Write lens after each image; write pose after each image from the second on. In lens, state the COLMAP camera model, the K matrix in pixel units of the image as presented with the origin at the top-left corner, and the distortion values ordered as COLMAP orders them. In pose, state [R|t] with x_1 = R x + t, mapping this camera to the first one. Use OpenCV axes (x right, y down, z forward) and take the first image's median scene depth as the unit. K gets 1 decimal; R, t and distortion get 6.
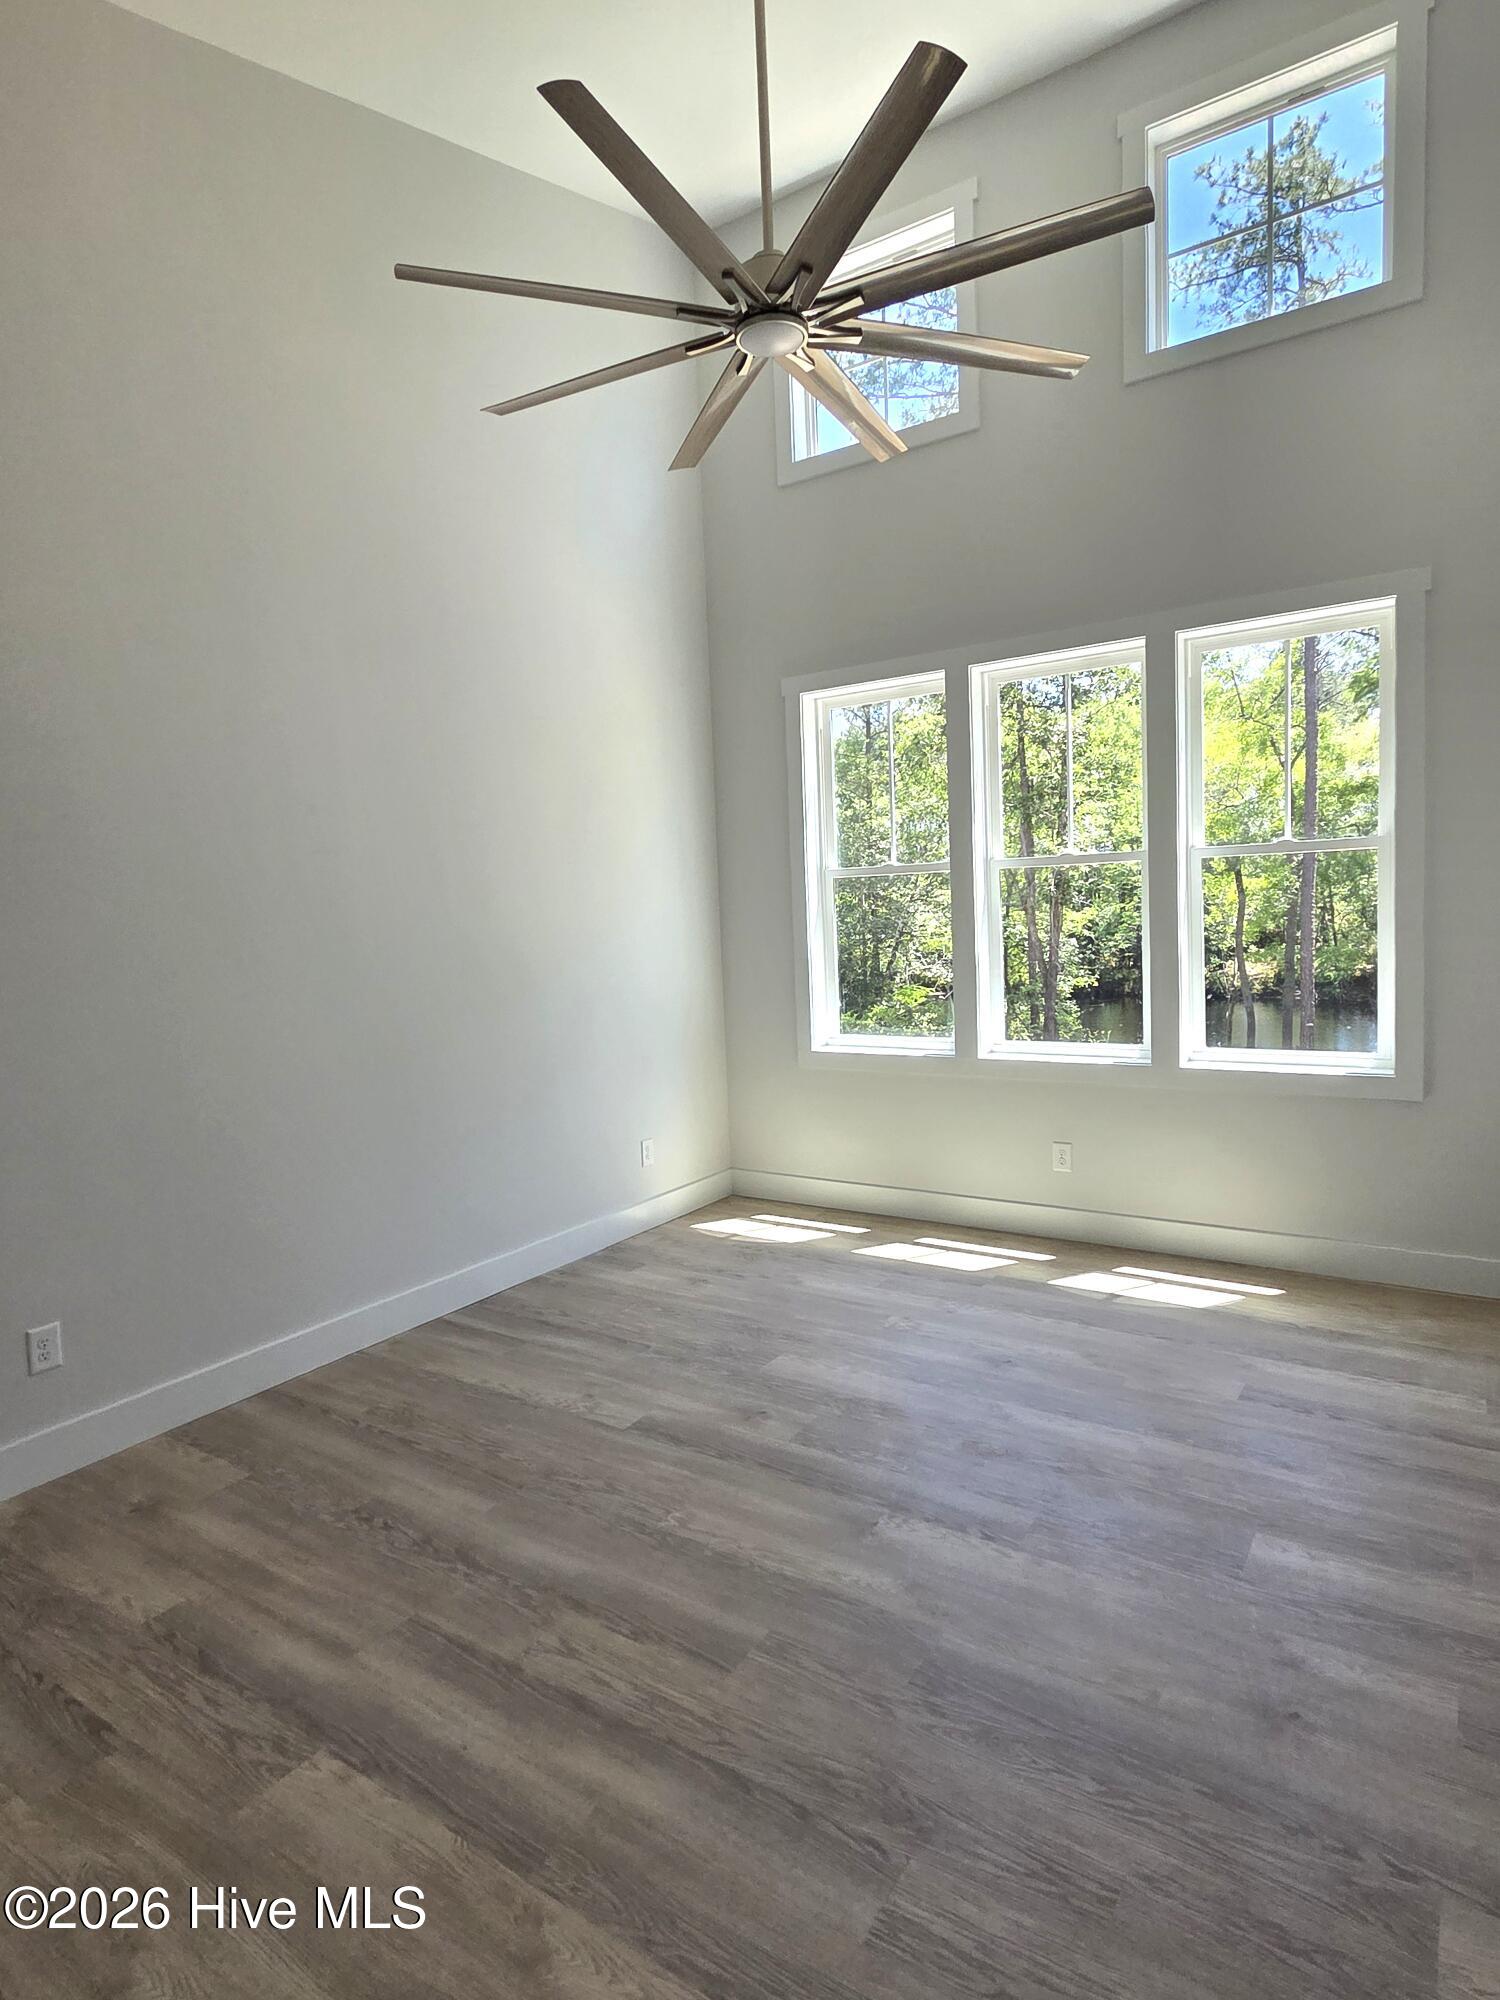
lens RADIAL K [[1100.3, 0, 741.1], [0, 1100.3, 1002.5], [0, 0, 1]] dist [0.004407, -0.001258]
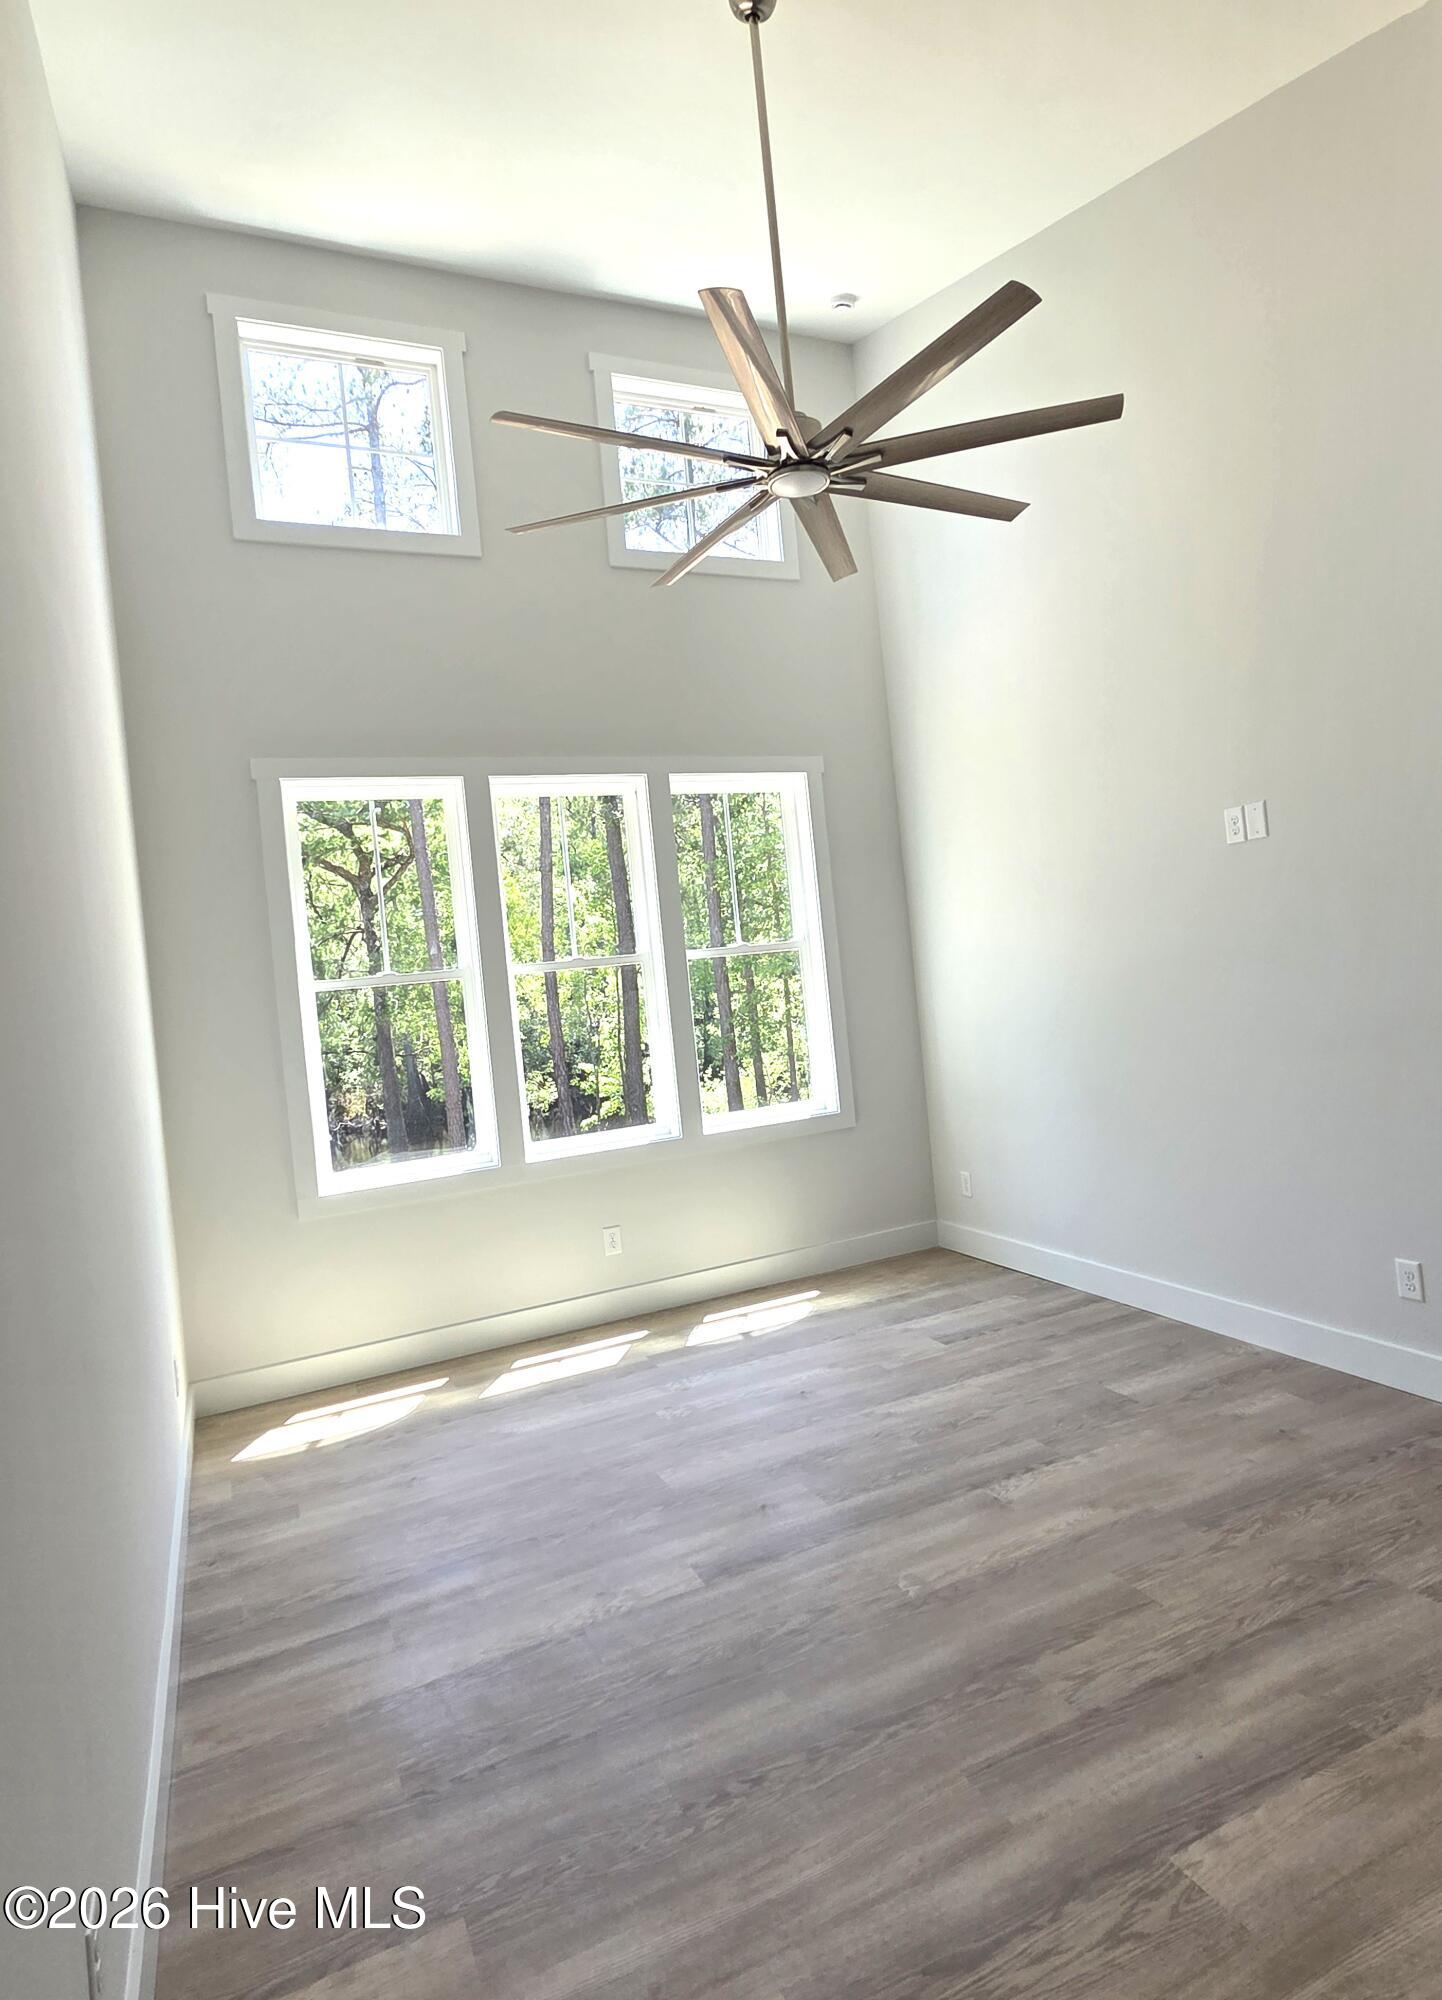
lens RADIAL K [[1137.6, 0, 735.6], [0, 1137.6, 990.6], [0, 0, 1]] dist [0.004012, -0.004064]
pose [[0.507910, -0.020612, 0.861164, -0.767285], [0.150213, 0.986516, -0.064982, -0.010441], [-0.848212, 0.162363, 0.504157, 0.405438]]
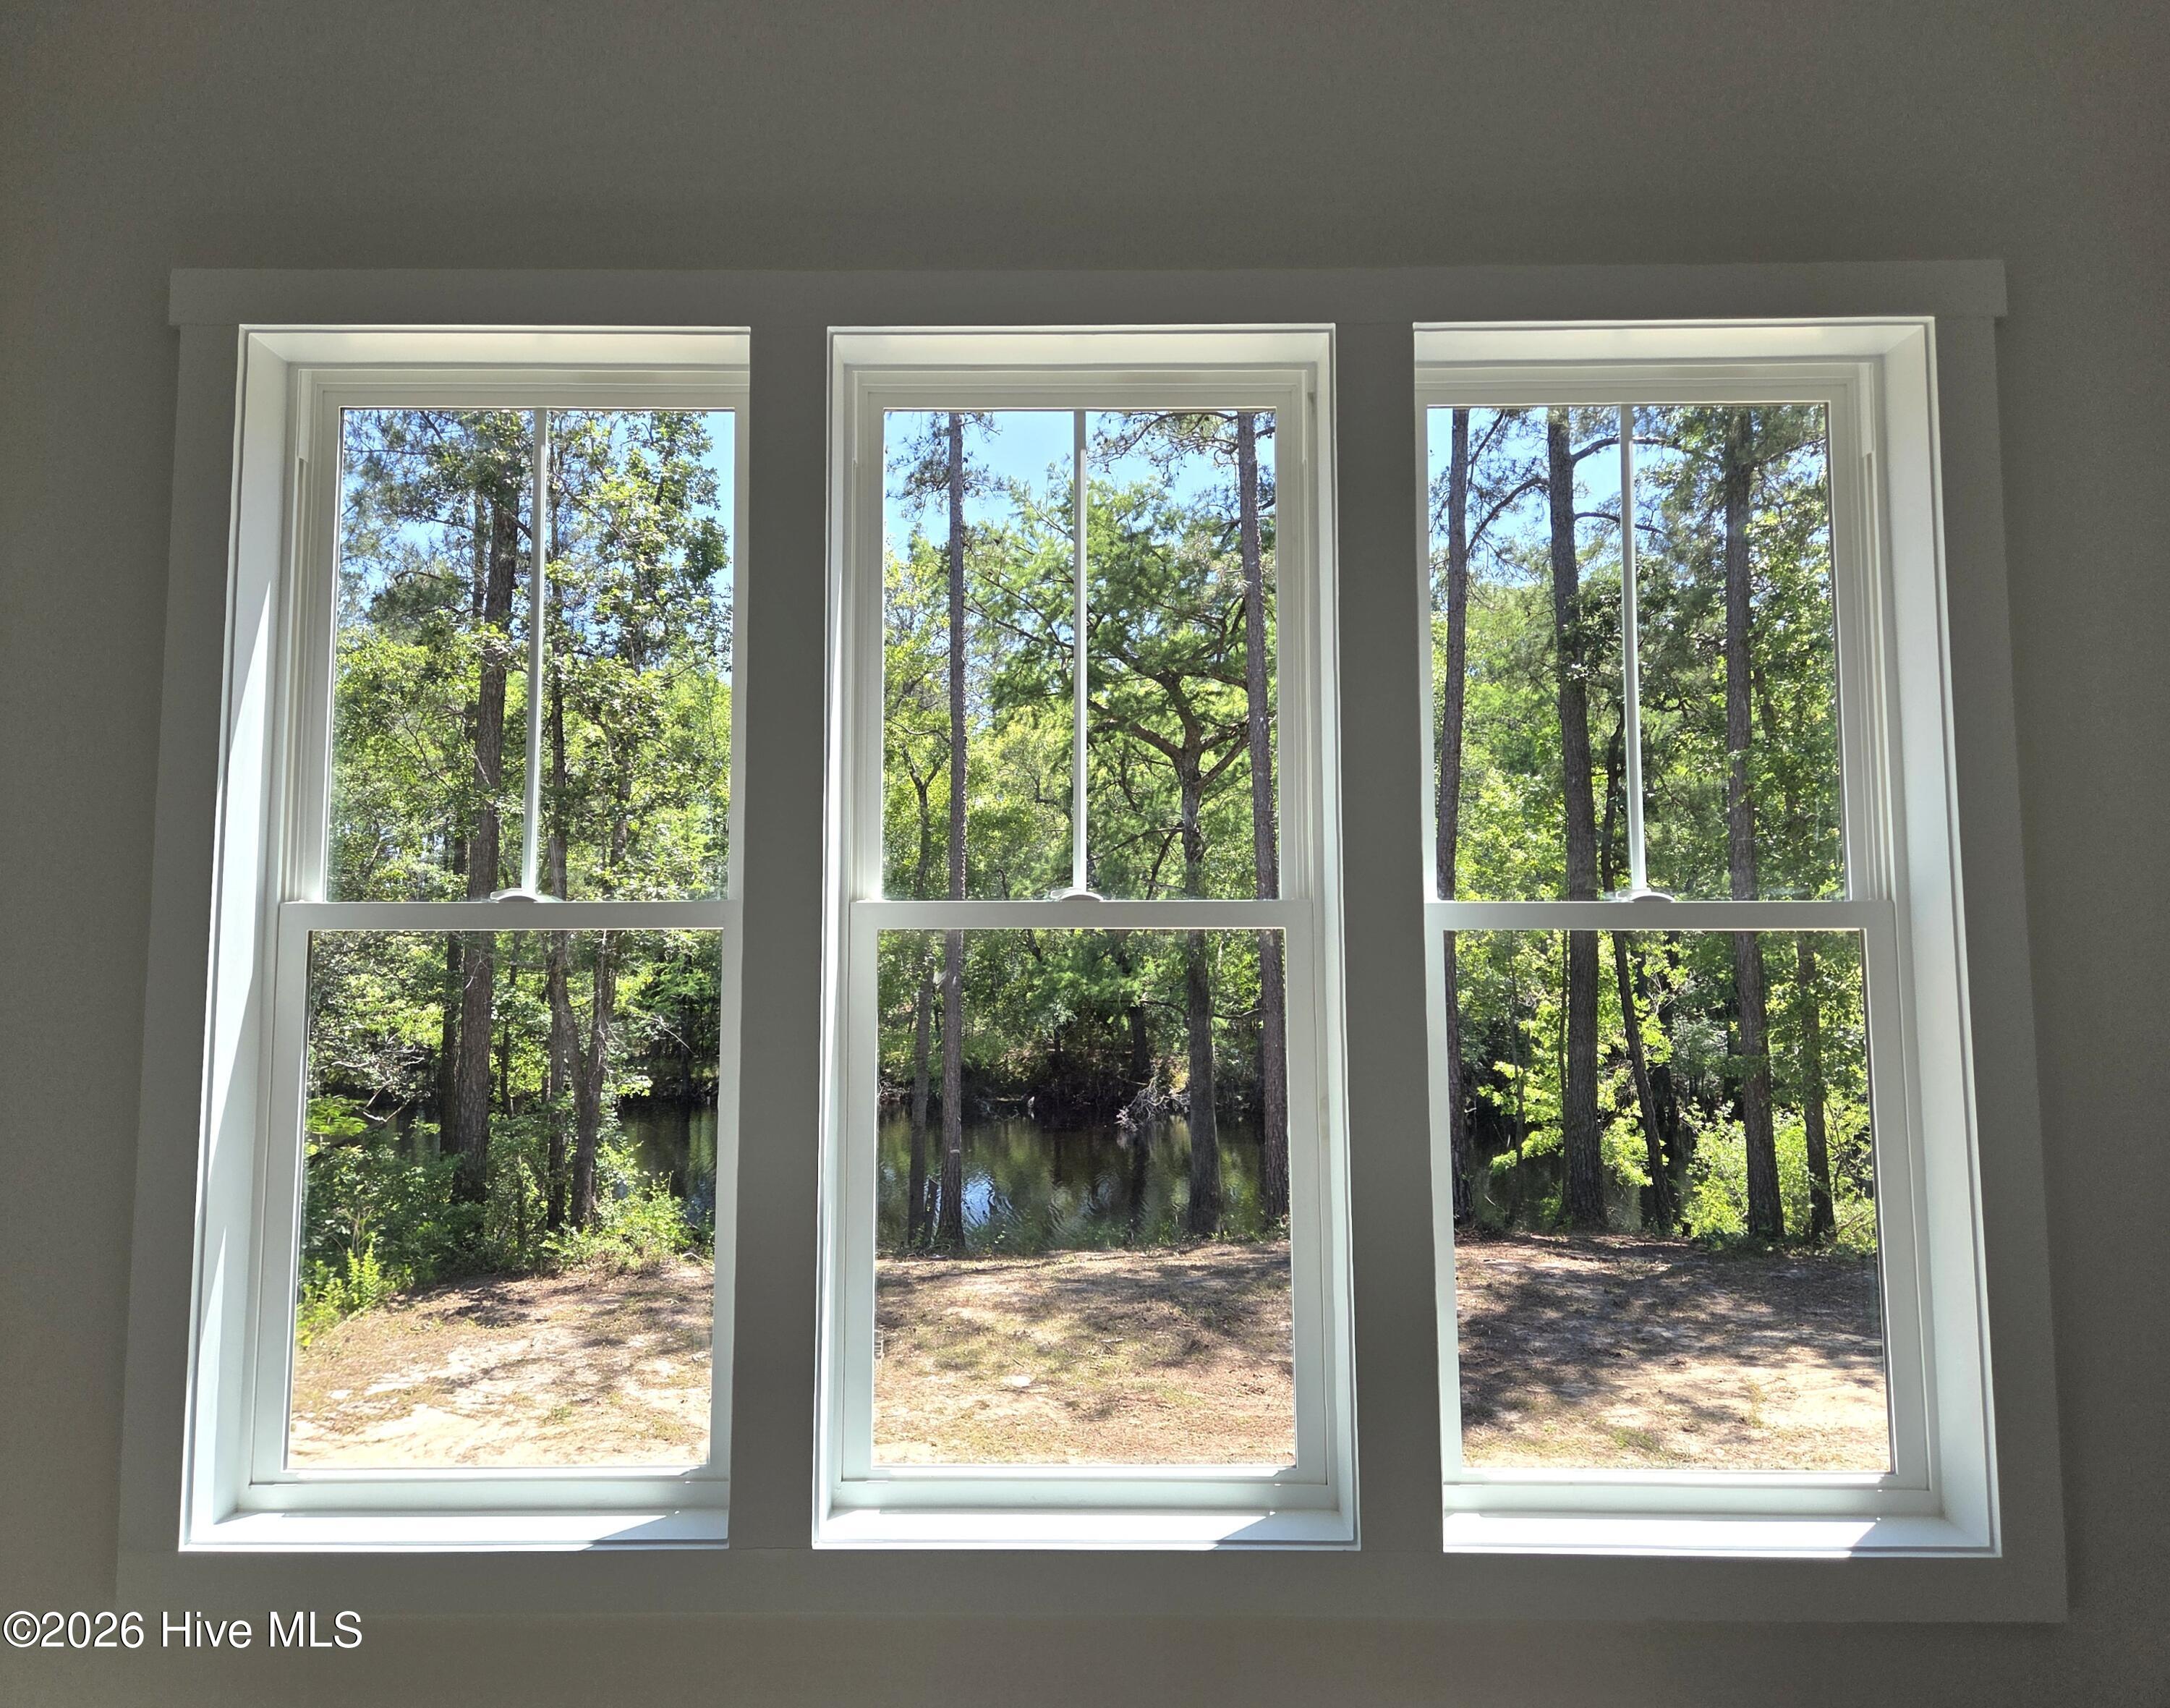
lens RADIAL K [[1539.0, 0, 1038.8], [0, 1539.0, 812.2], [0, 0, 1]] dist [0.070765, -0.009046]
pose [[0.832723, 0.087643, 0.546709, 0.015568], [0.011694, 0.984389, -0.175620, -0.096813], [-0.553566, 0.152636, 0.818698, 0.775138]]
